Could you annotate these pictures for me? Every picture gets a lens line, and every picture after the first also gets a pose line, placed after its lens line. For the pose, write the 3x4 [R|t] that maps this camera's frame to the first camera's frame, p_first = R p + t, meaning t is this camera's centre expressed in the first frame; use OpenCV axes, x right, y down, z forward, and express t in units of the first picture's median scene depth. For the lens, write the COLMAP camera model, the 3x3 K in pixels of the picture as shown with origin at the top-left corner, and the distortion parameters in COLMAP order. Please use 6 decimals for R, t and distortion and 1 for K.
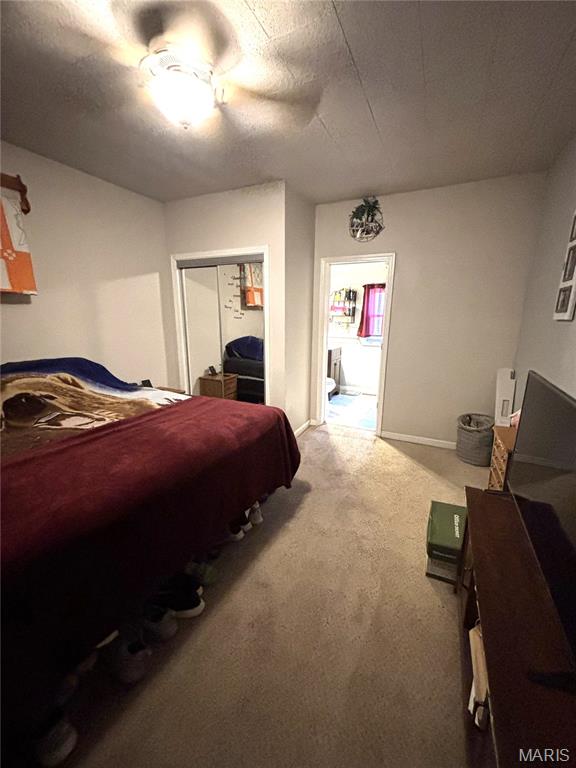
lens RADIAL K [[309.9, 0, 288.0], [0, 309.9, 384.0], [0, 0, 1]] dist [-0.000152, -0.000067]
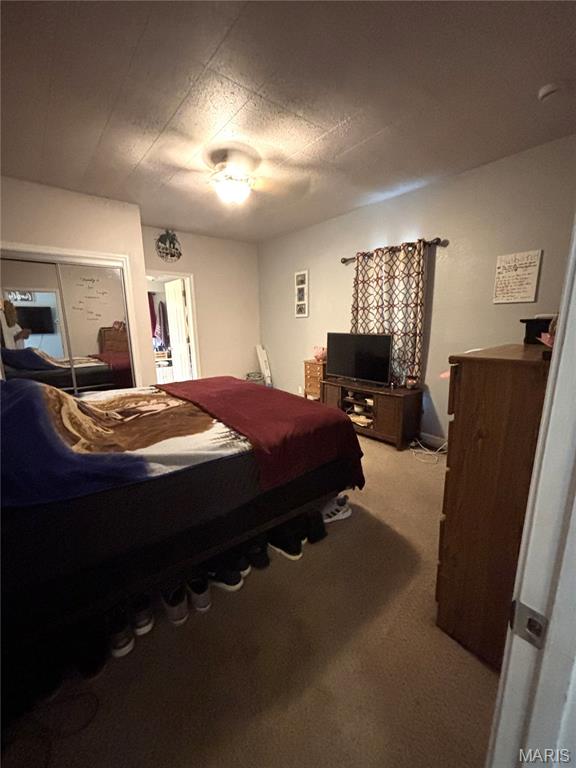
lens RADIAL K [[309.9, 0, 288.0], [0, 309.9, 384.0], [0, 0, 1]] dist [-0.000152, -0.000067]
pose [[0.413693, -0.190332, 0.890299, -0.853955], [0.215702, 0.970550, 0.107259, 0.014343], [-0.884495, 0.147667, 0.442565, 0.045545]]
